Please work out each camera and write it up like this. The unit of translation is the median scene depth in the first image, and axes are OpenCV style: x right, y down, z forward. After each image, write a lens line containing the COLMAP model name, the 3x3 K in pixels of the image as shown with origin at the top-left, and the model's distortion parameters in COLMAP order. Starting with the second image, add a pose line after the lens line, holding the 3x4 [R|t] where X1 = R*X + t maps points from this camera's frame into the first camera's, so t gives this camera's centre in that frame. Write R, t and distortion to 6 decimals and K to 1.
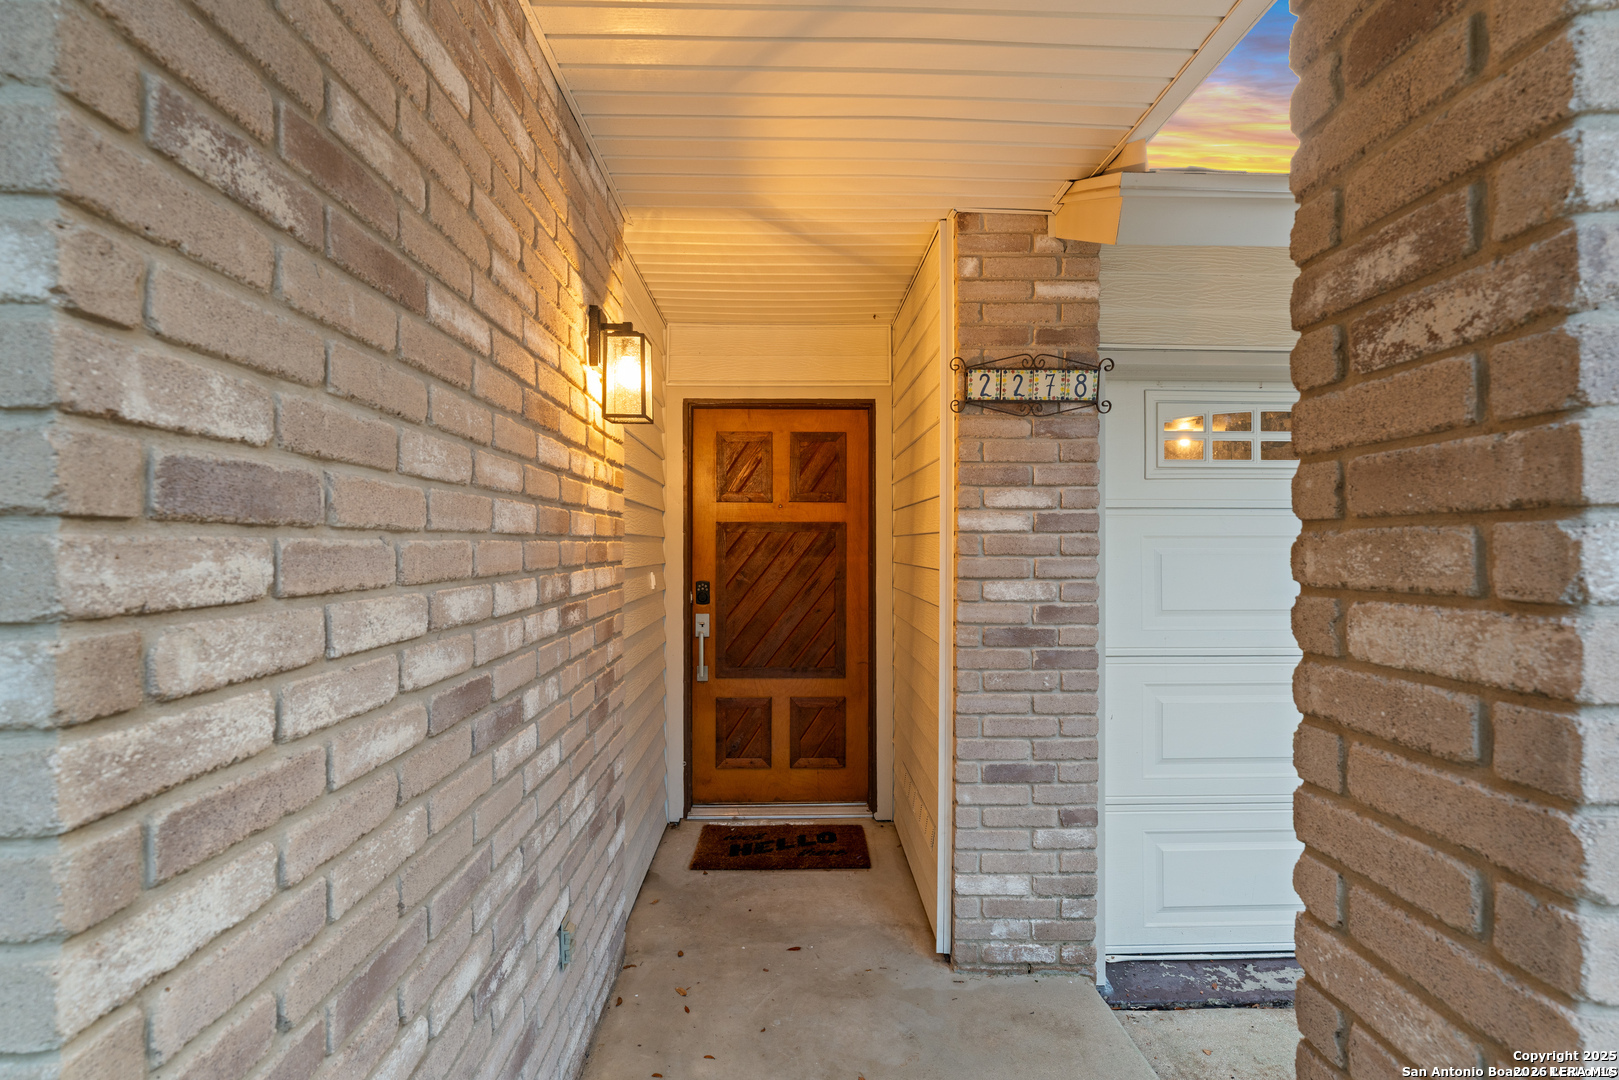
lens RADIAL K [[752.7, 0, 809.7], [0, 752.7, 540.8], [0, 0, 1]] dist [-0.000184, -0.000011]
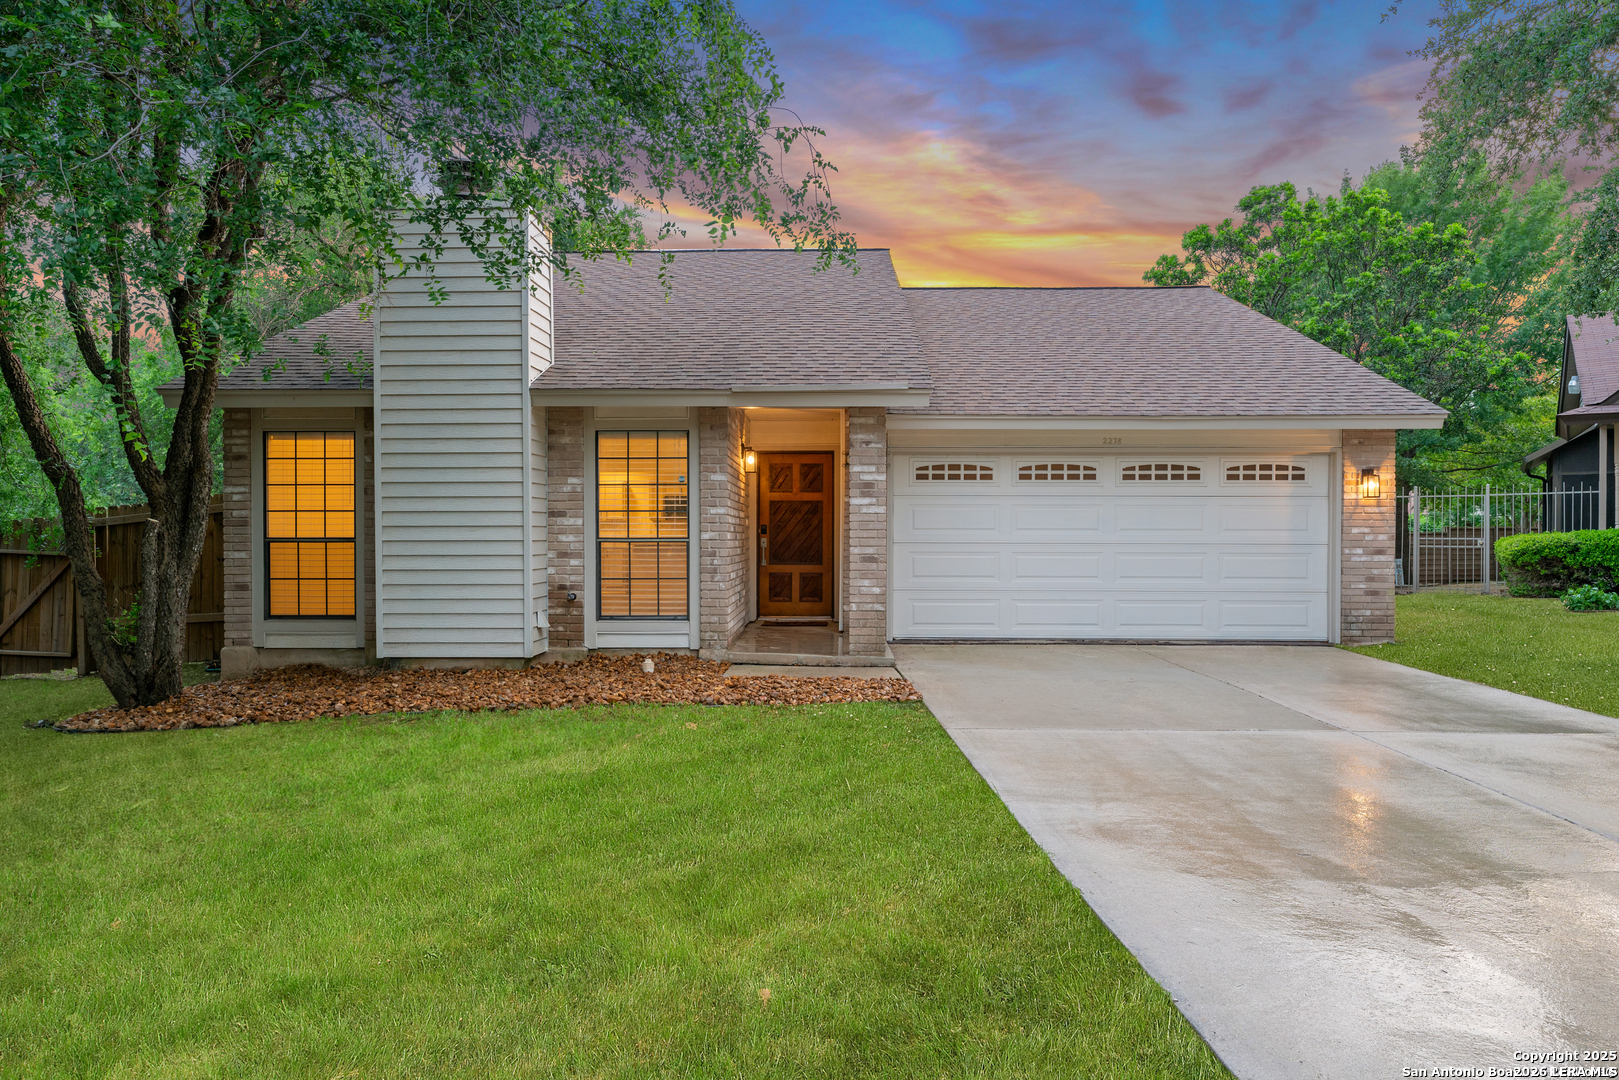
lens RADIAL K [[1148.0, 0, 806.4], [0, 1148.0, 546.9], [0, 0, 1]] dist [0.005204, 0.000097]
pose [[0.998530, 0.002478, -0.054143, 0.200825], [-0.001811, 0.999922, 0.012369, 0.080543], [0.054169, -0.012253, 0.998457, -2.751014]]
